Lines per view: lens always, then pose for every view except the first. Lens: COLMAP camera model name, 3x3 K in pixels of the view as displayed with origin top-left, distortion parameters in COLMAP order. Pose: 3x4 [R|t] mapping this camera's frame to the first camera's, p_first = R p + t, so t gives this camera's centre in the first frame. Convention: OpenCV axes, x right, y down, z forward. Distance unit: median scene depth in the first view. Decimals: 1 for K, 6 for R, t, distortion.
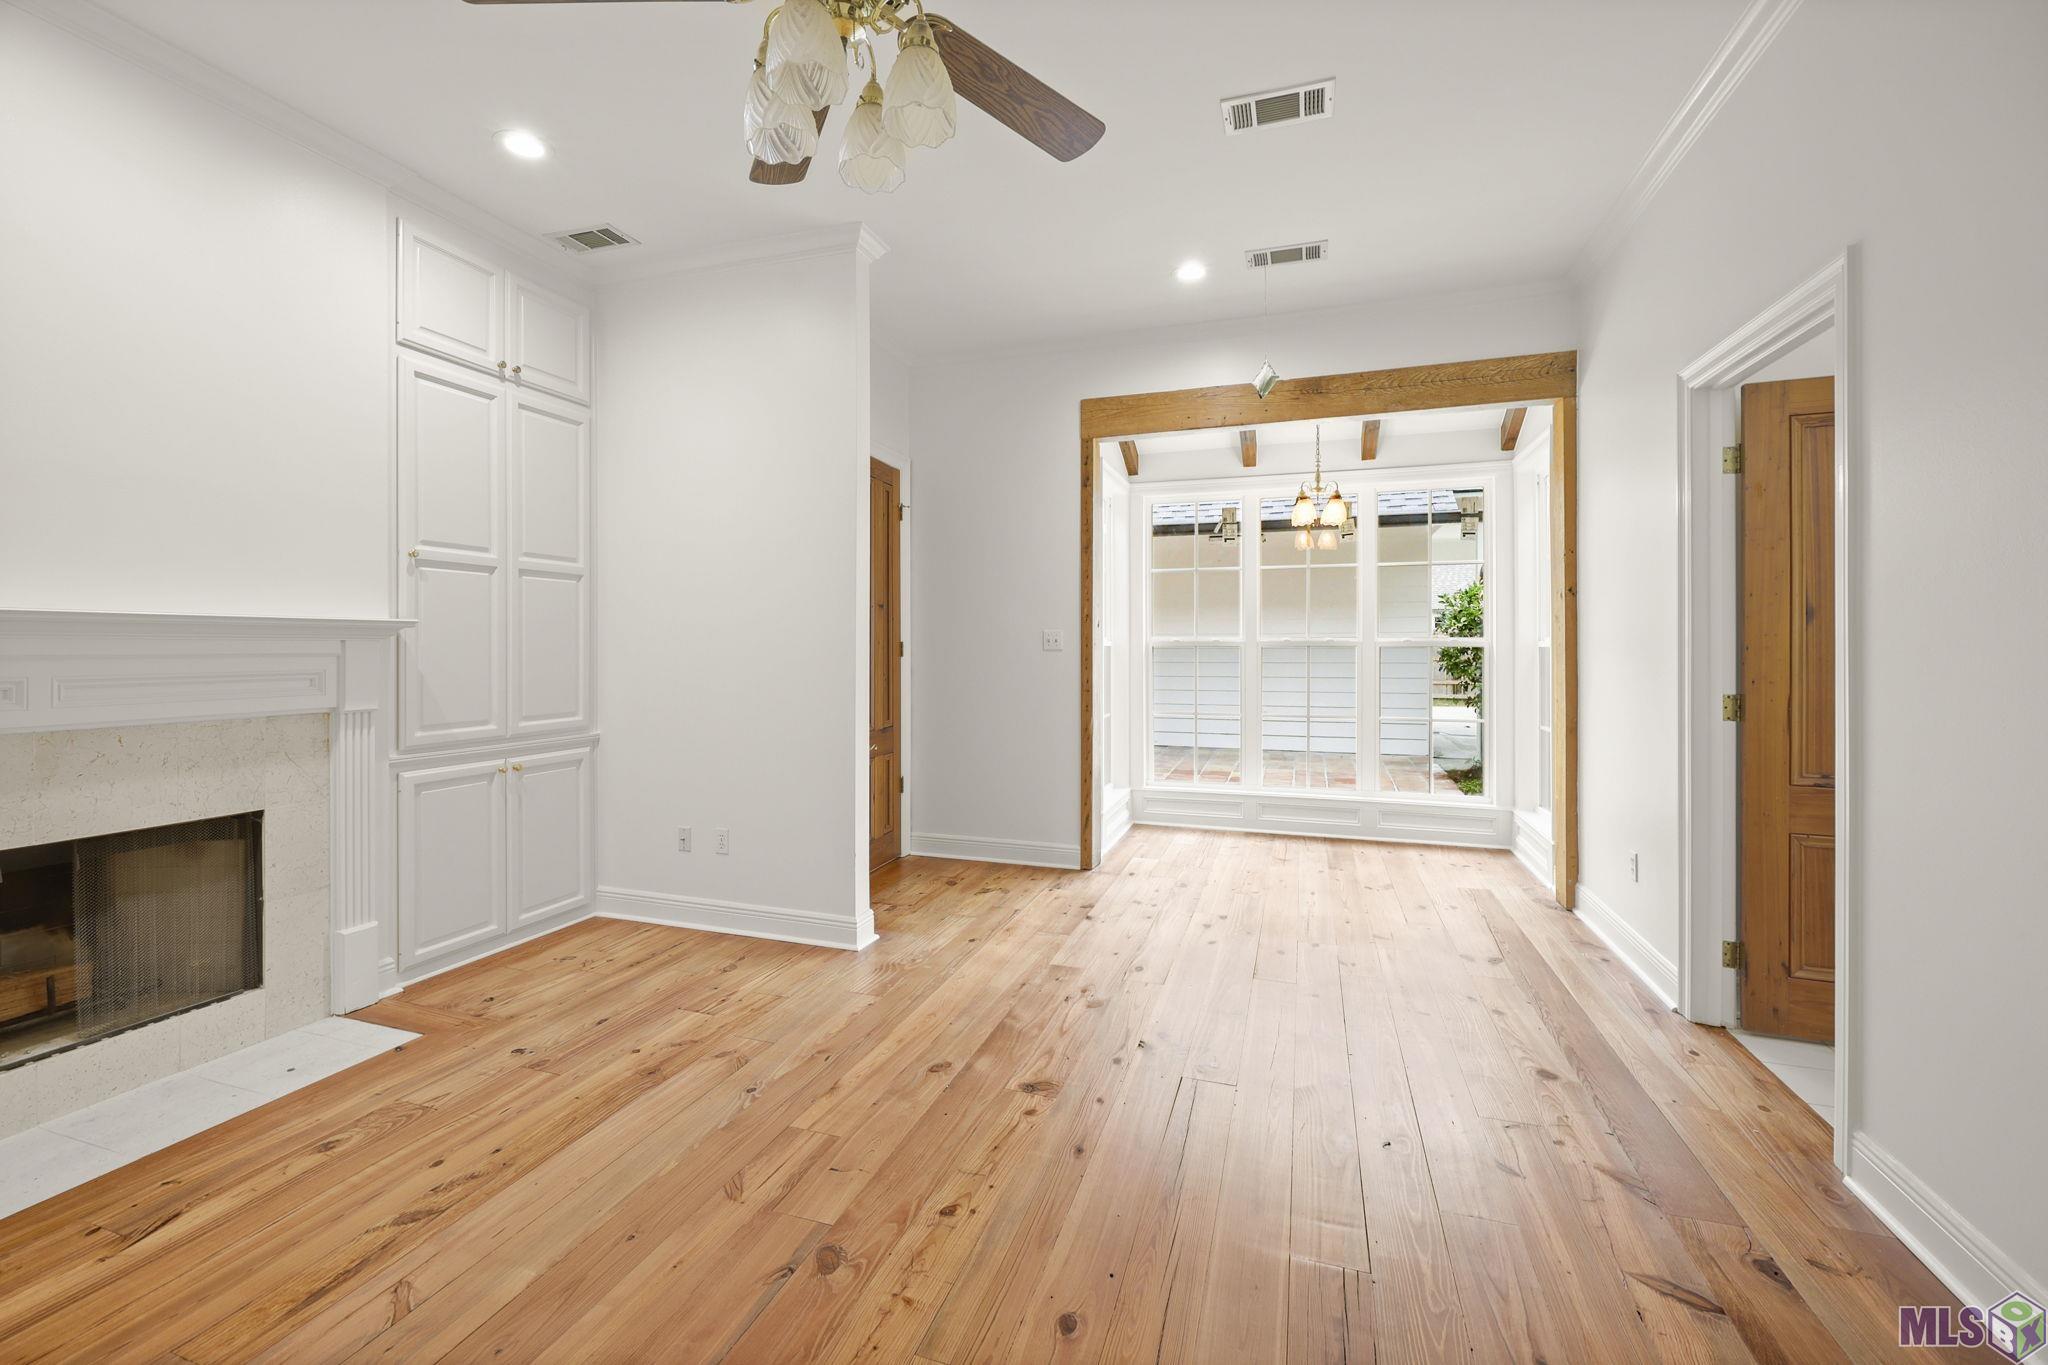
lens RADIAL K [[843.0, 0, 1018.0], [0, 843.0, 650.8], [0, 0, 1]] dist [-0.003407, -0.000282]
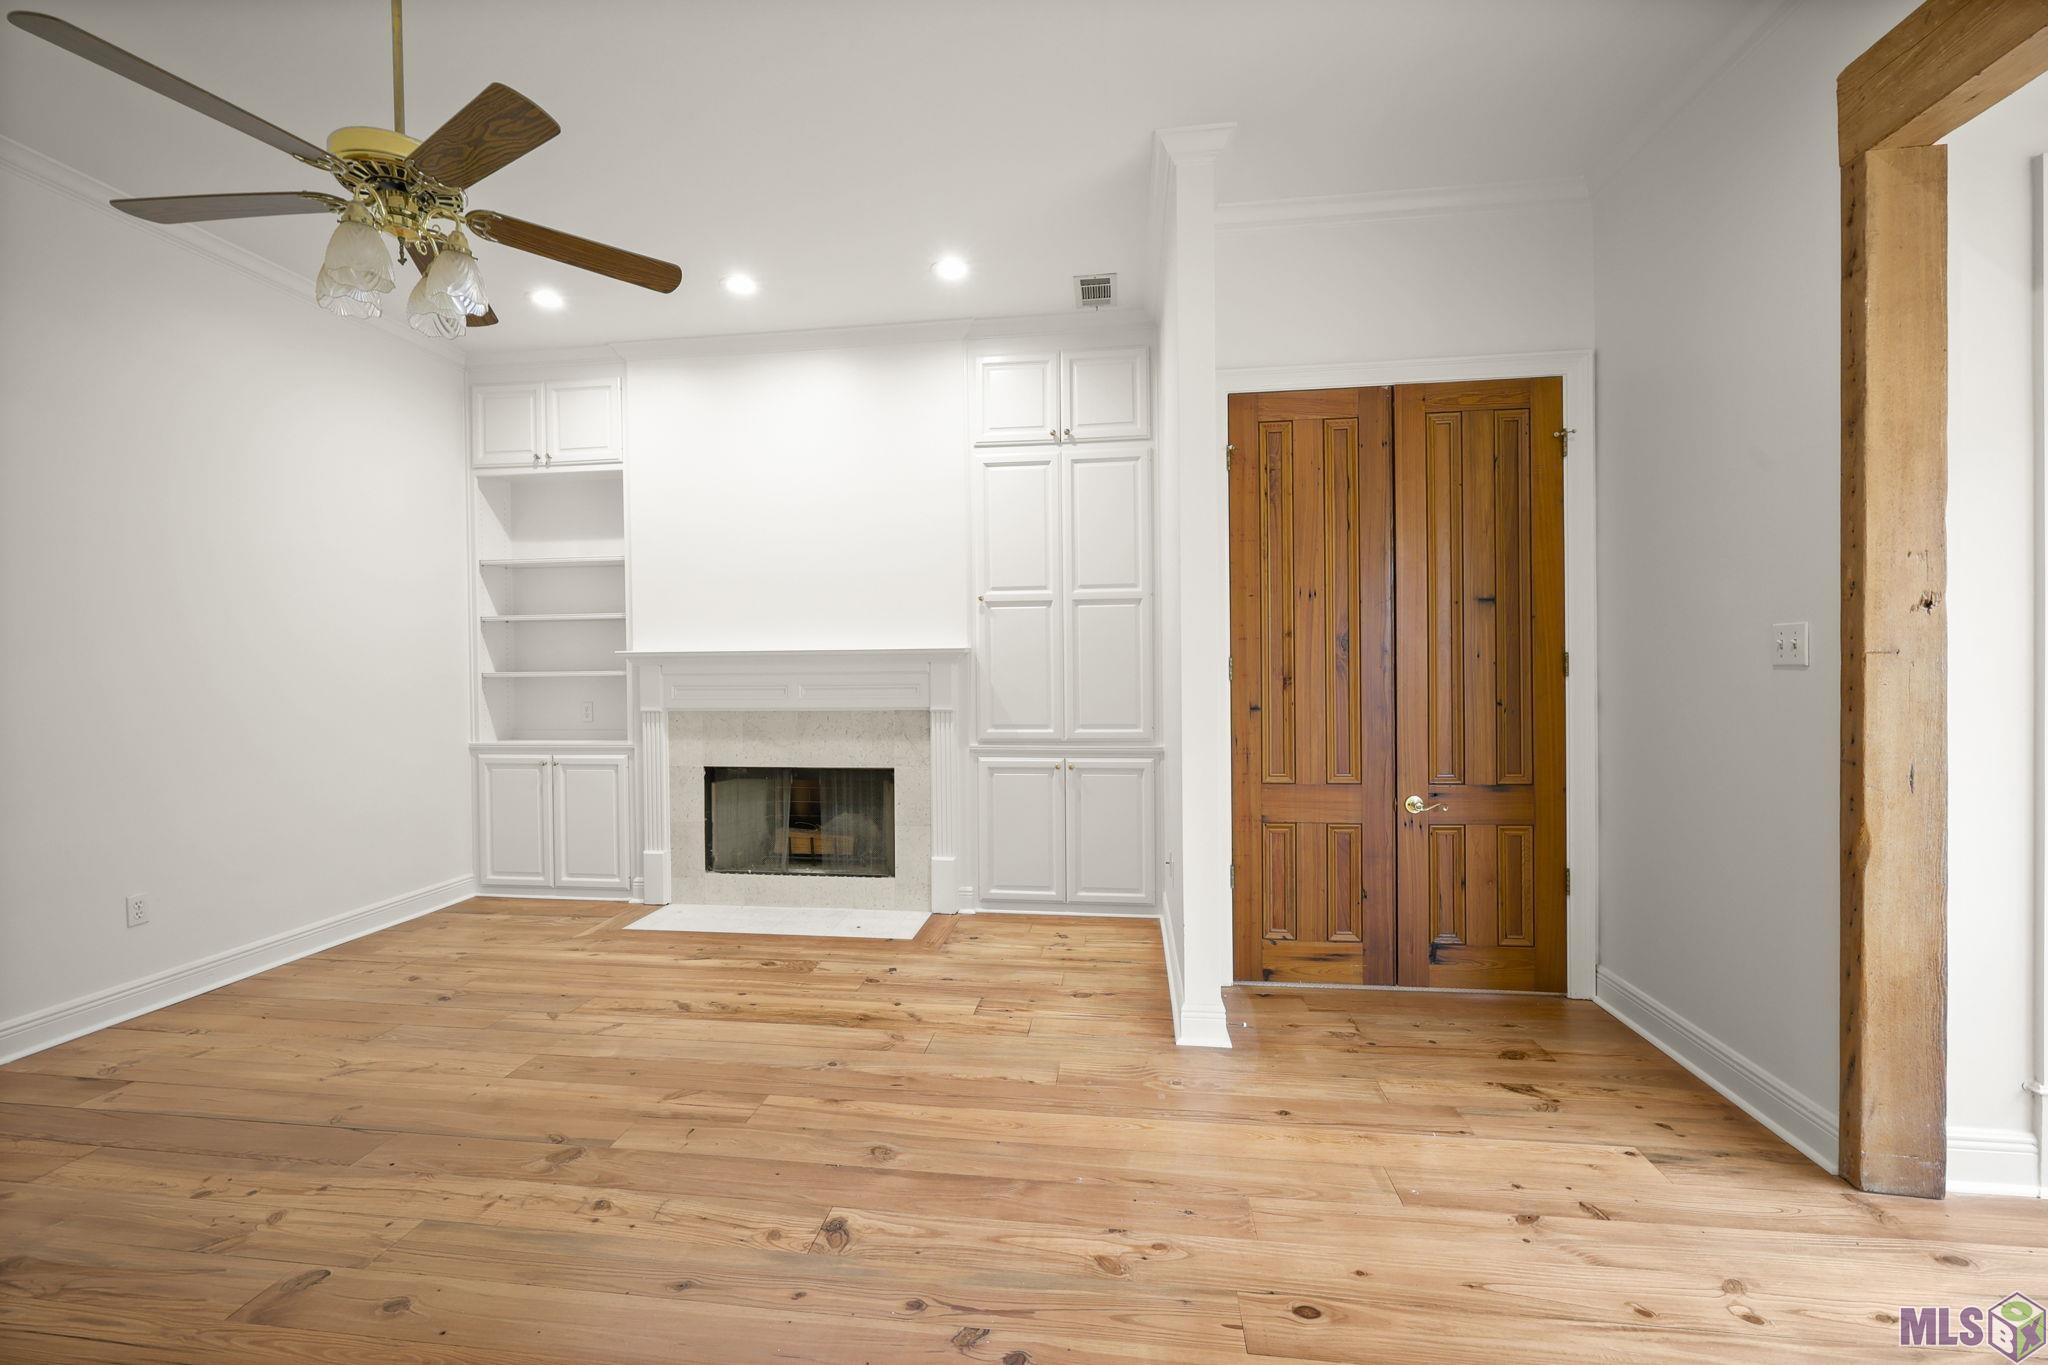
lens RADIAL K [[836.1, 0, 1024.0], [0, 836.1, 682.5], [0, 0, 1]] dist [-0.001863, 0.000076]
pose [[0.203824, 0.016817, -0.978863, 0.665226], [0.004327, 0.999827, 0.018078, -0.003199], [0.978998, -0.007920, 0.203716, 0.840269]]
